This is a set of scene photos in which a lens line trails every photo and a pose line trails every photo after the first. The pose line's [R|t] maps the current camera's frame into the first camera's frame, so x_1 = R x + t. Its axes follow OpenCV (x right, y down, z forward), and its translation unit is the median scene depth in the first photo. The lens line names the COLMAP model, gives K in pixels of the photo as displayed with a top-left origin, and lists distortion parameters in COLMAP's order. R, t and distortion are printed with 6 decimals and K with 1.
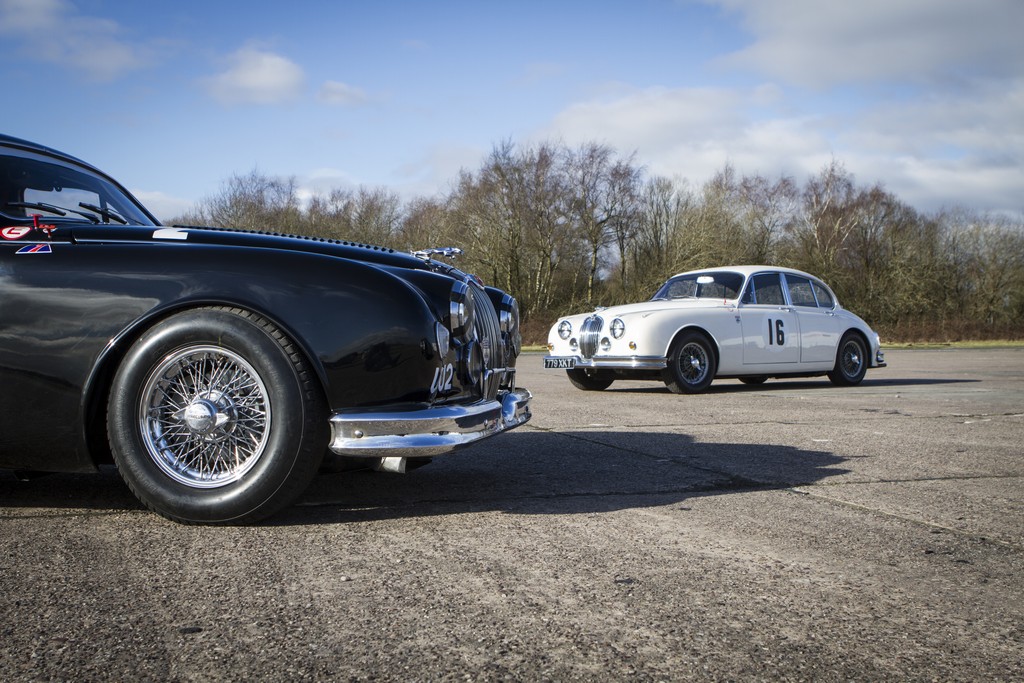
lens RADIAL K [[1144.7, 0, 512.0], [0, 1144.7, 342.3], [0, 0, 1]] dist [-0.101629, 0.000000]
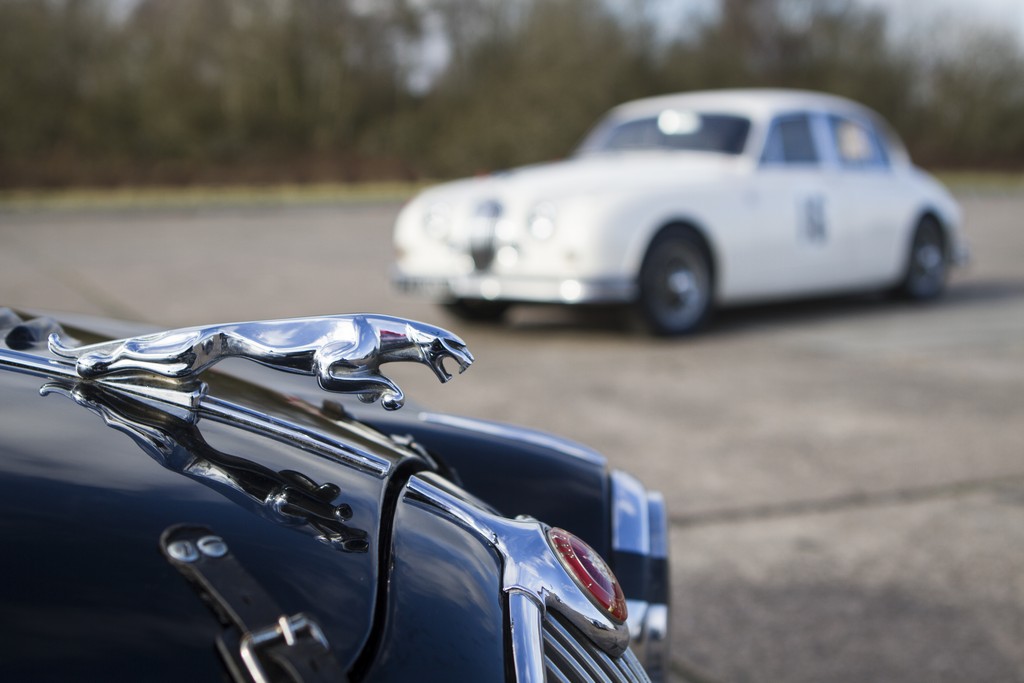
lens RADIAL K [[1618.5, 0, 512.2], [0, 1618.5, 341.4], [0, 0, 1]] dist [-0.071645, 0.000000]
pose [[0.990653, -0.011197, 0.135947, -0.018733], [-0.002547, 0.994934, 0.100502, -0.029060], [-0.136384, -0.099909, 0.985605, 0.249583]]
